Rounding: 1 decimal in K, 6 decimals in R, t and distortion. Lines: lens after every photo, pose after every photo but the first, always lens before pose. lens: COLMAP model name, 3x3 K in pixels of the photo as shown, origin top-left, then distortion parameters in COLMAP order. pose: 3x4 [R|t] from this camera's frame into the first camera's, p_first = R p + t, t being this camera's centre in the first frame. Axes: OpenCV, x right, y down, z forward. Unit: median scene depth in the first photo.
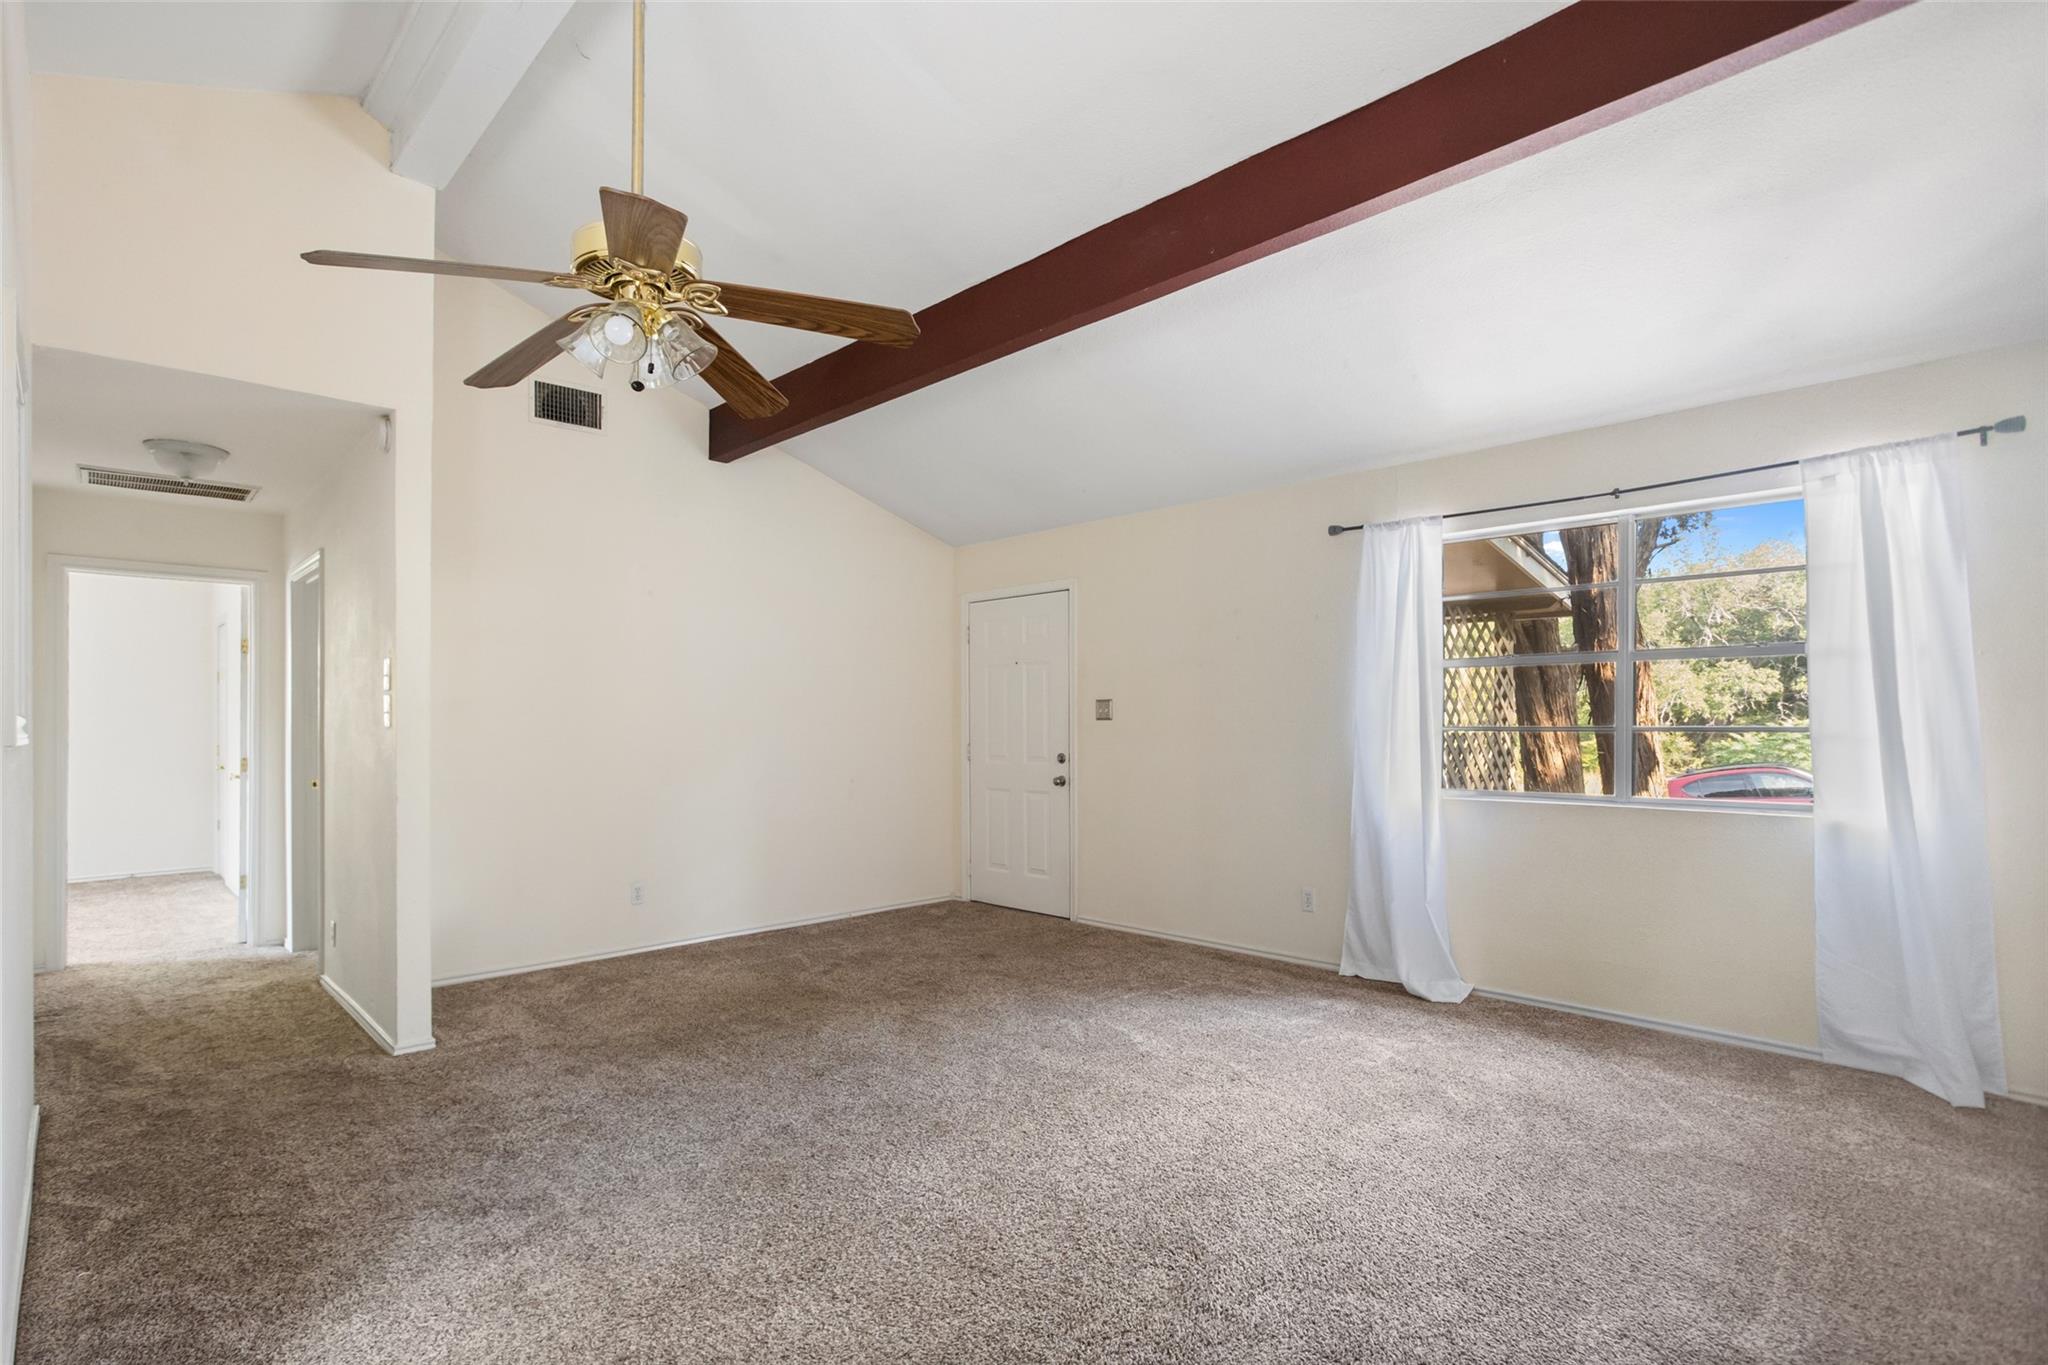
lens RADIAL K [[1084.7, 0, 1019.2], [0, 1084.7, 715.2], [0, 0, 1]] dist [-0.047812, 0.037104]
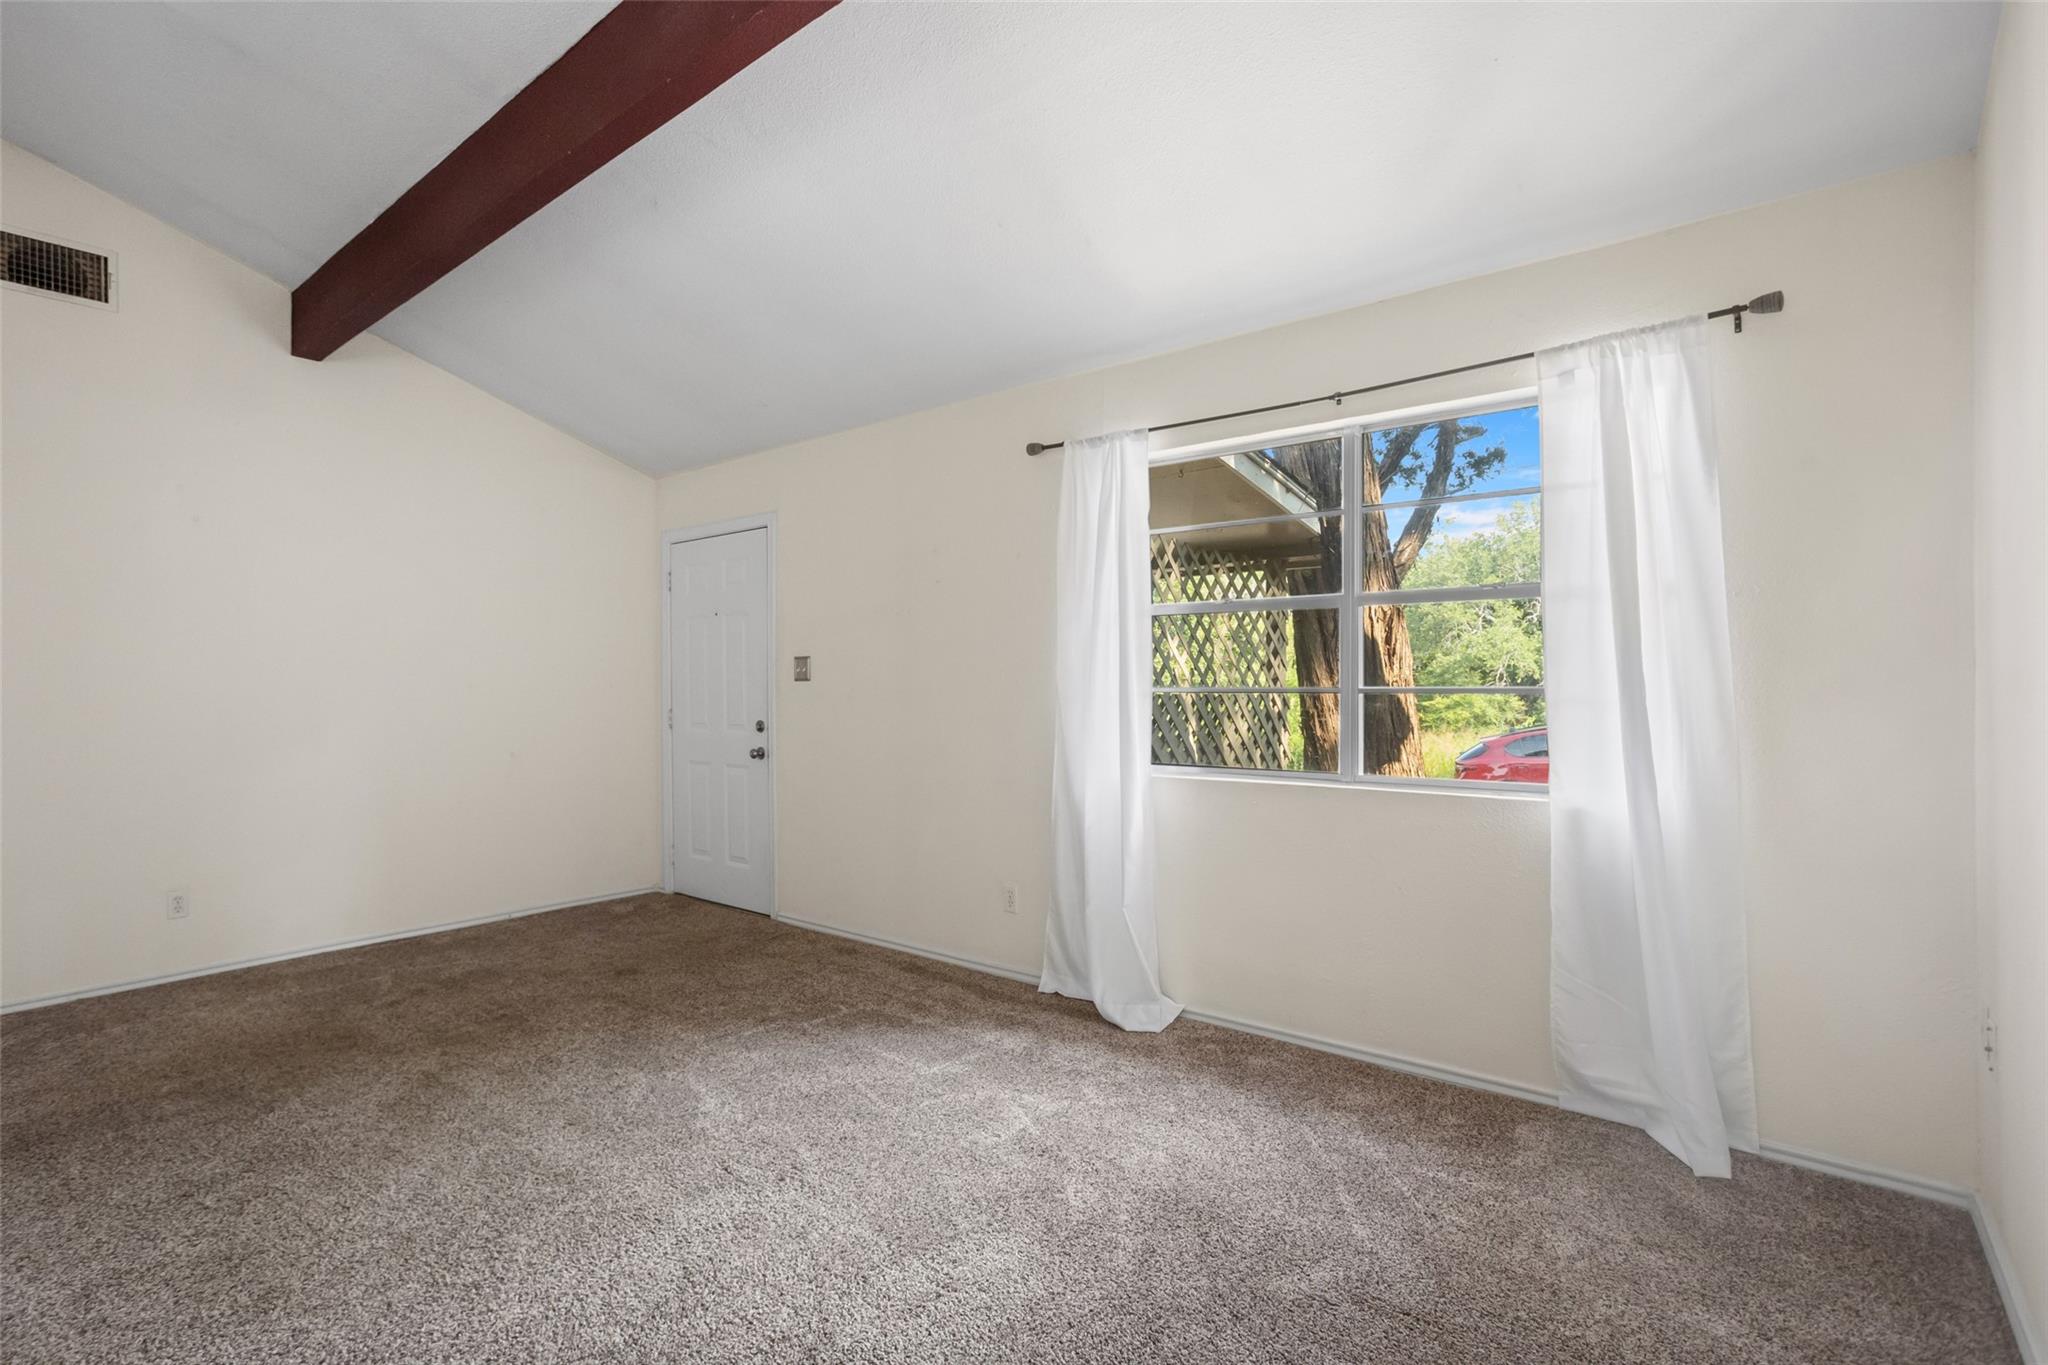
lens RADIAL K [[1082.6, 0, 1024.0], [0, 1082.6, 682.5], [0, 0, 1]] dist [-0.070639, 0.055830]
pose [[0.993096, -0.001965, 0.117285, 0.208793], [0.001268, 0.999981, 0.006014, 0.001237], [-0.117295, -0.005824, 0.993080, 0.206968]]
